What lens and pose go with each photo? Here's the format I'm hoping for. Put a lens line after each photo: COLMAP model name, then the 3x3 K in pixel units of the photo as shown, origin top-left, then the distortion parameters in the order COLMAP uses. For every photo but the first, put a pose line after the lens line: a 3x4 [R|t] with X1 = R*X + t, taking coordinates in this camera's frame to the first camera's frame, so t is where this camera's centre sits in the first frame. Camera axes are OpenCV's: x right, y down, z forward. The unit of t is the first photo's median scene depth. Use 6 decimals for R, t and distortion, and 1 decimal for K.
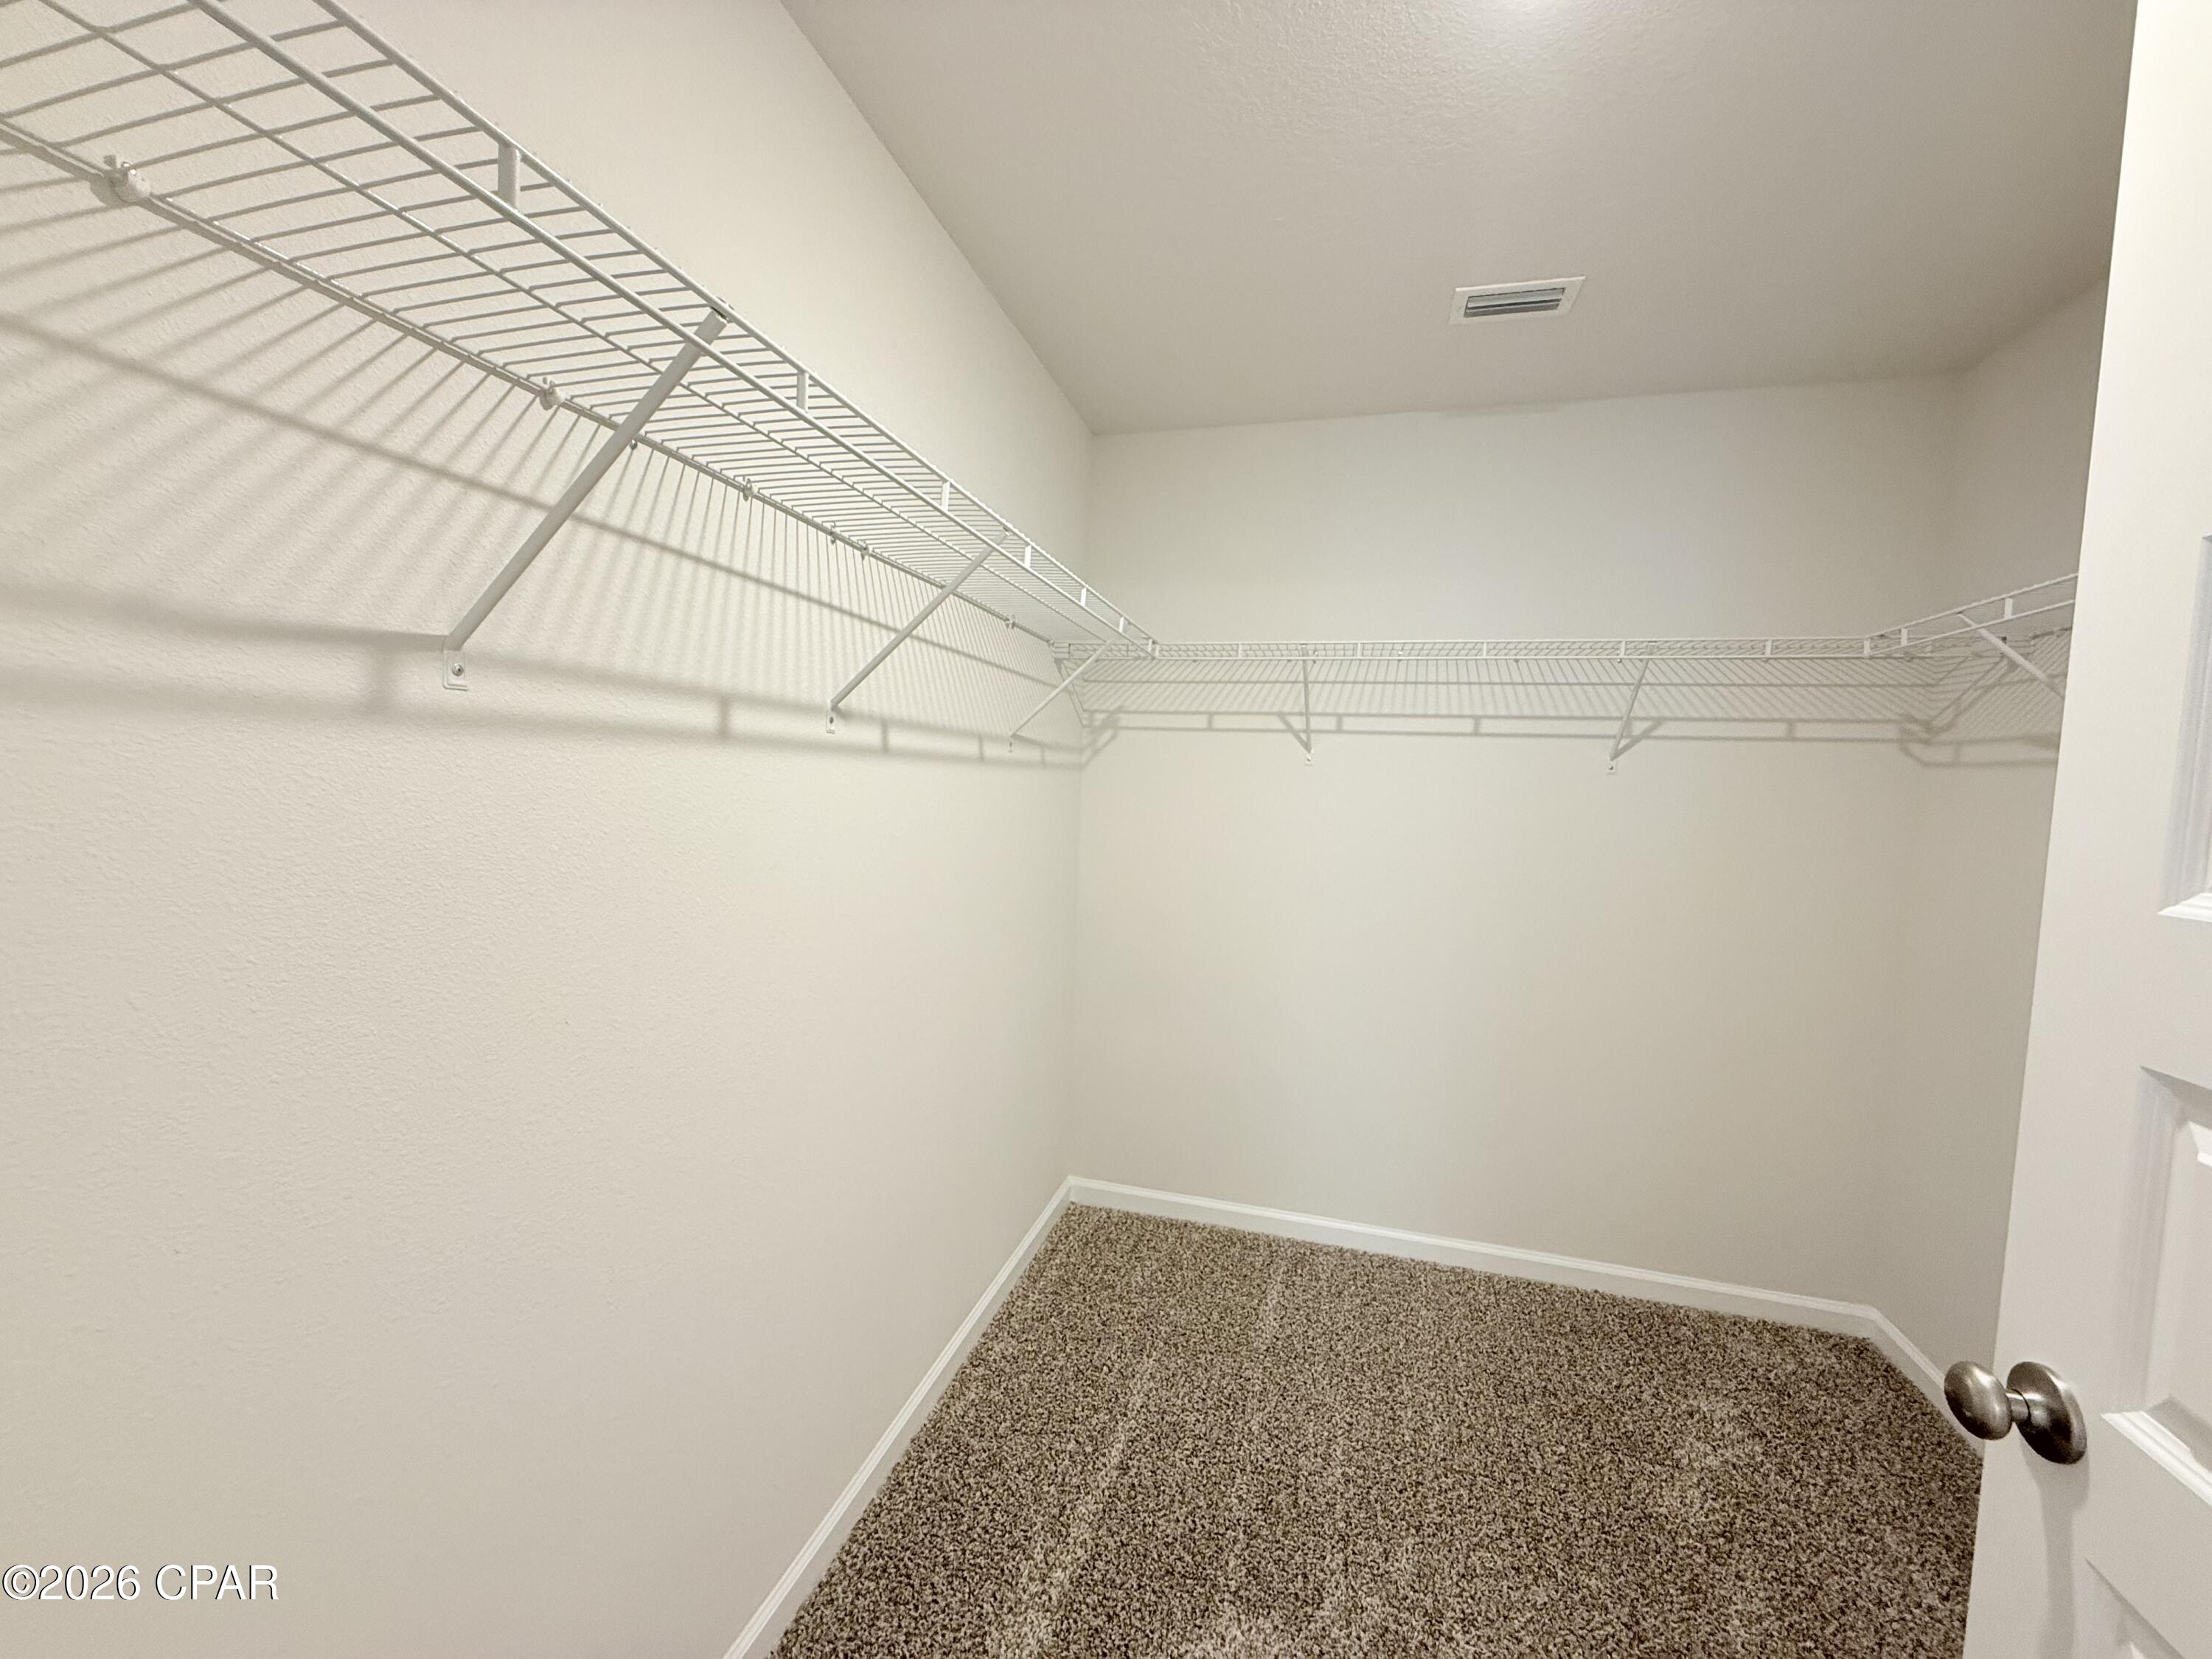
lens RADIAL K [[879.0, 0, 1094.8], [0, 879.0, 828.3], [0, 0, 1]] dist [0.002541, 0.000105]
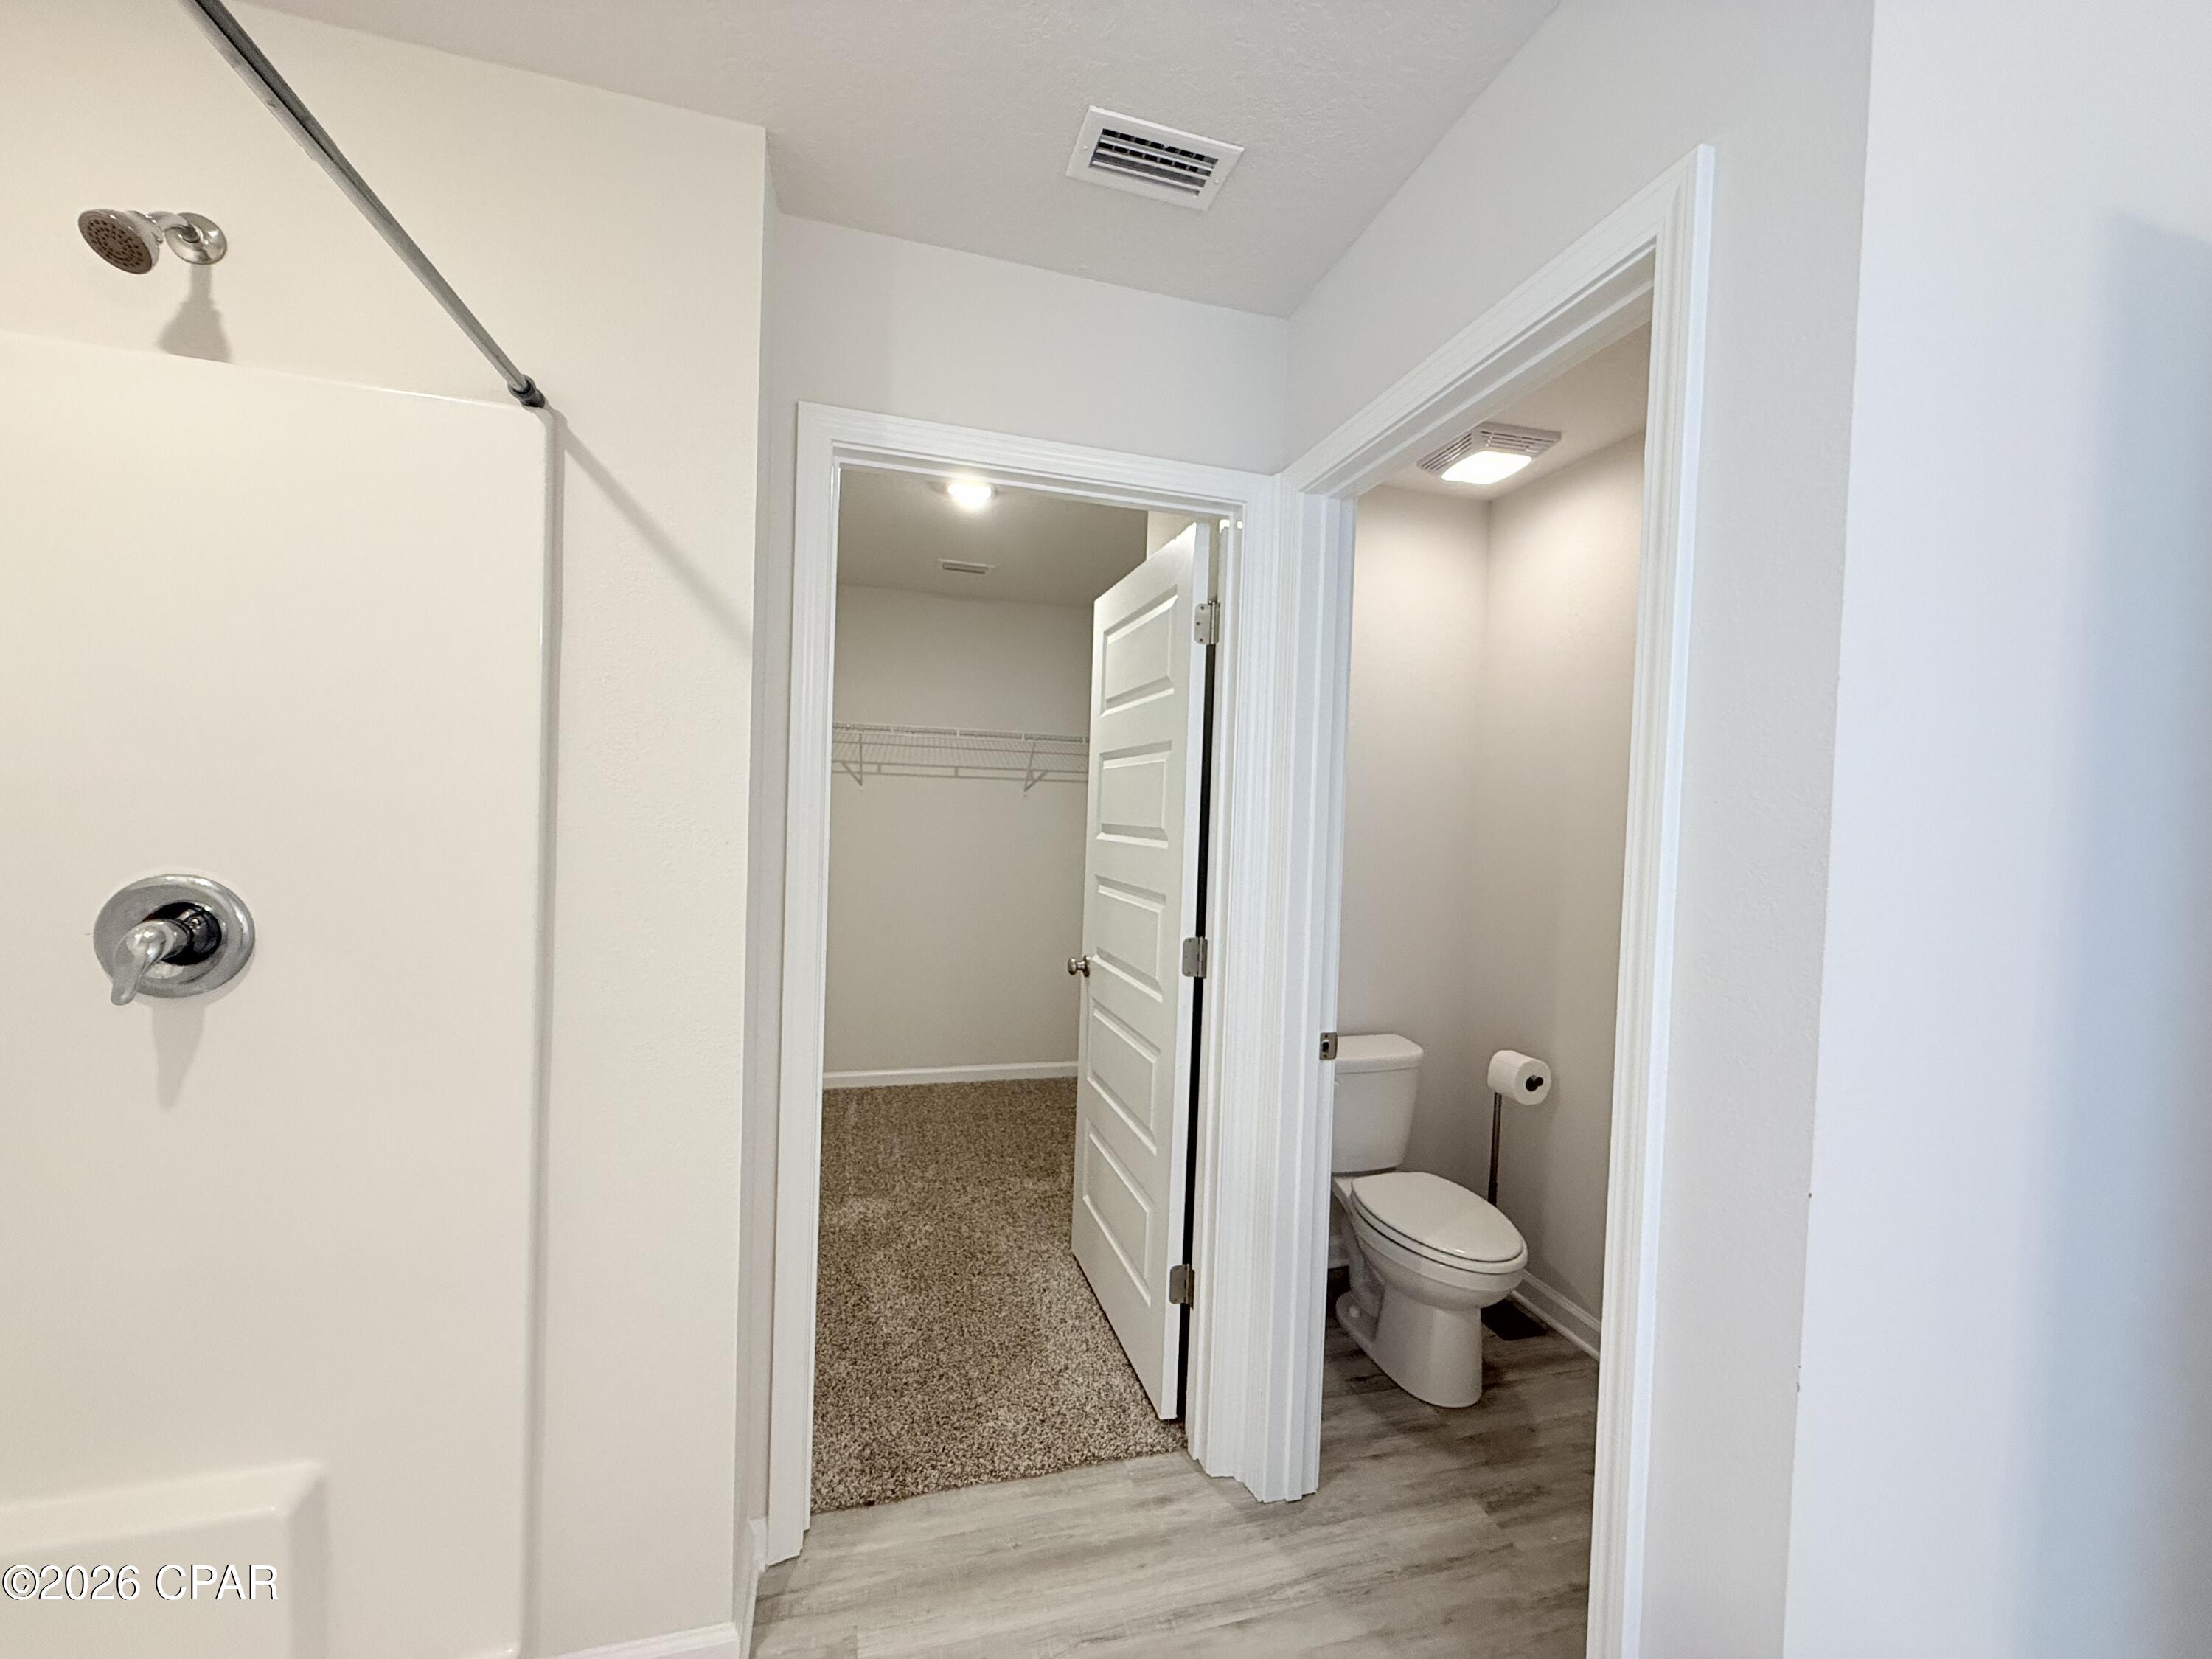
lens RADIAL K [[879.0, 0, 1101.2], [0, 879.0, 833.4], [0, 0, 1]] dist [0.002541, 0.000105]
pose [[0.850497, -0.019946, 0.525601, -0.266782], [0.029517, 0.999516, -0.009832, 0.035431], [-0.525150, 0.023876, 0.850674, -0.698781]]
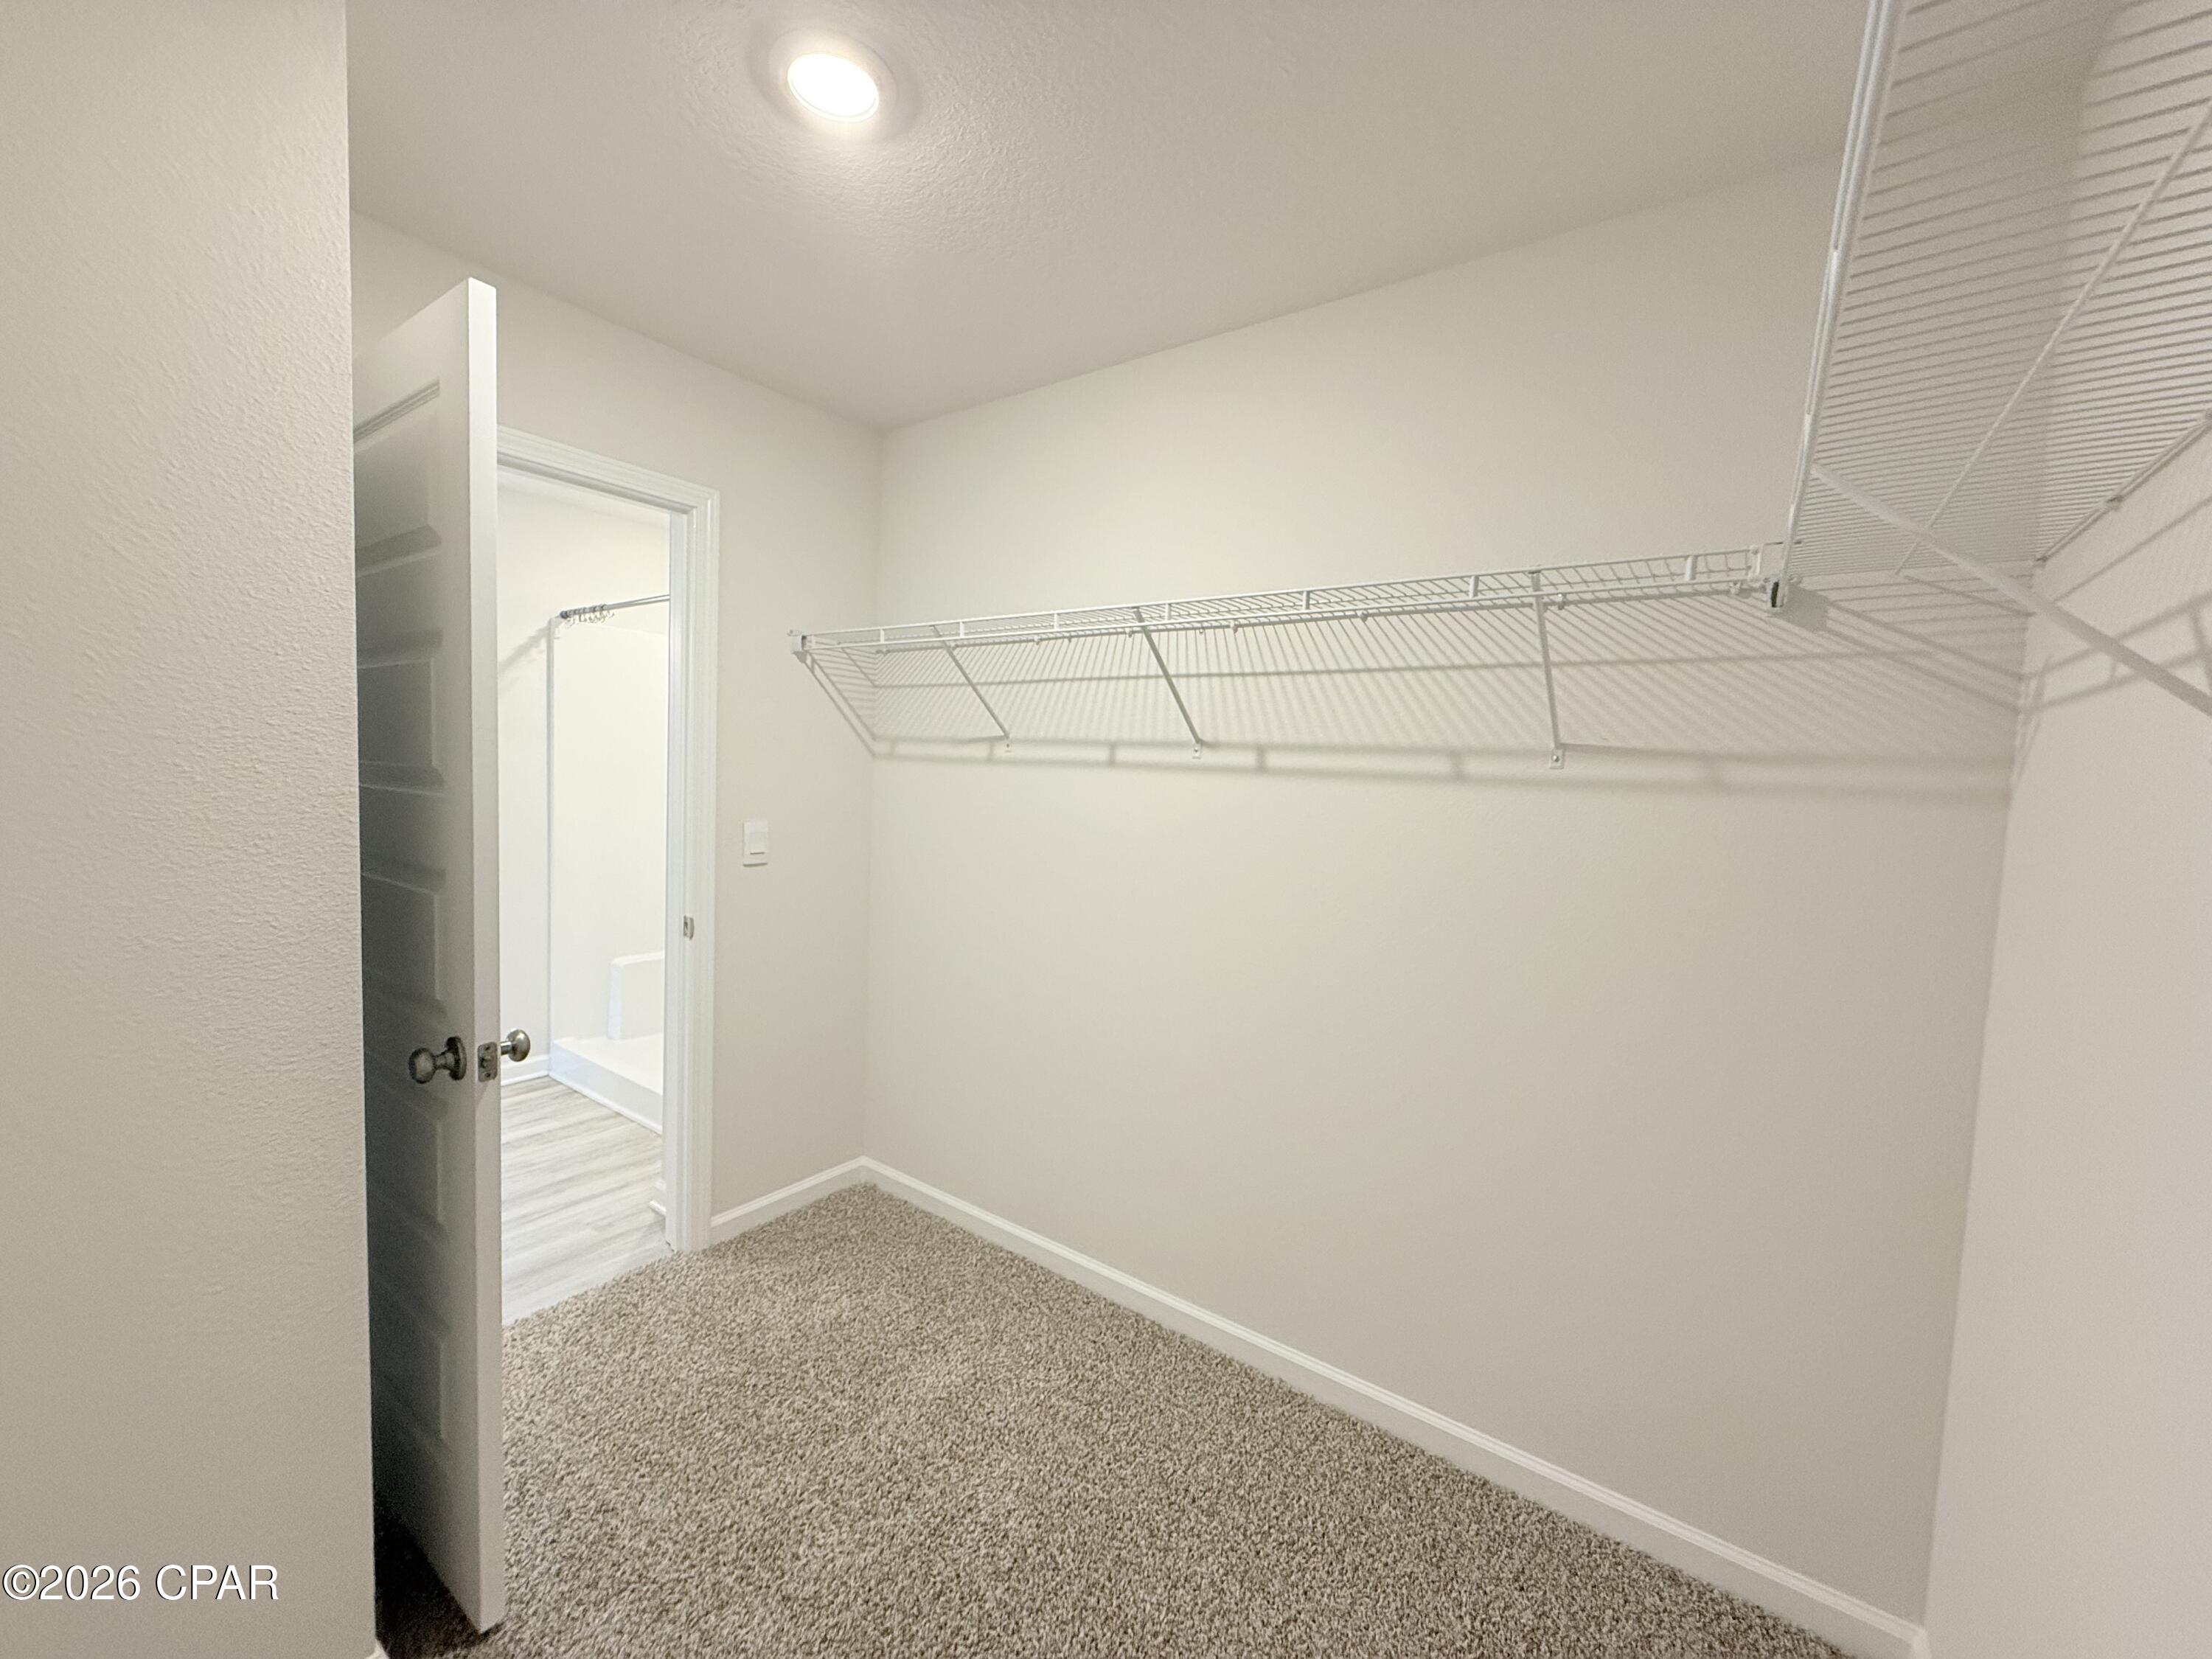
lens RADIAL K [[879.0, 0, 1105.5], [0, 879.0, 828.2], [0, 0, 1]] dist [0.002541, 0.000105]
pose [[-0.338344, 0.018228, -0.940846, 0.735576], [-0.102540, 0.993145, 0.056116, -0.035449], [0.935419, 0.115461, -0.334155, 0.846236]]
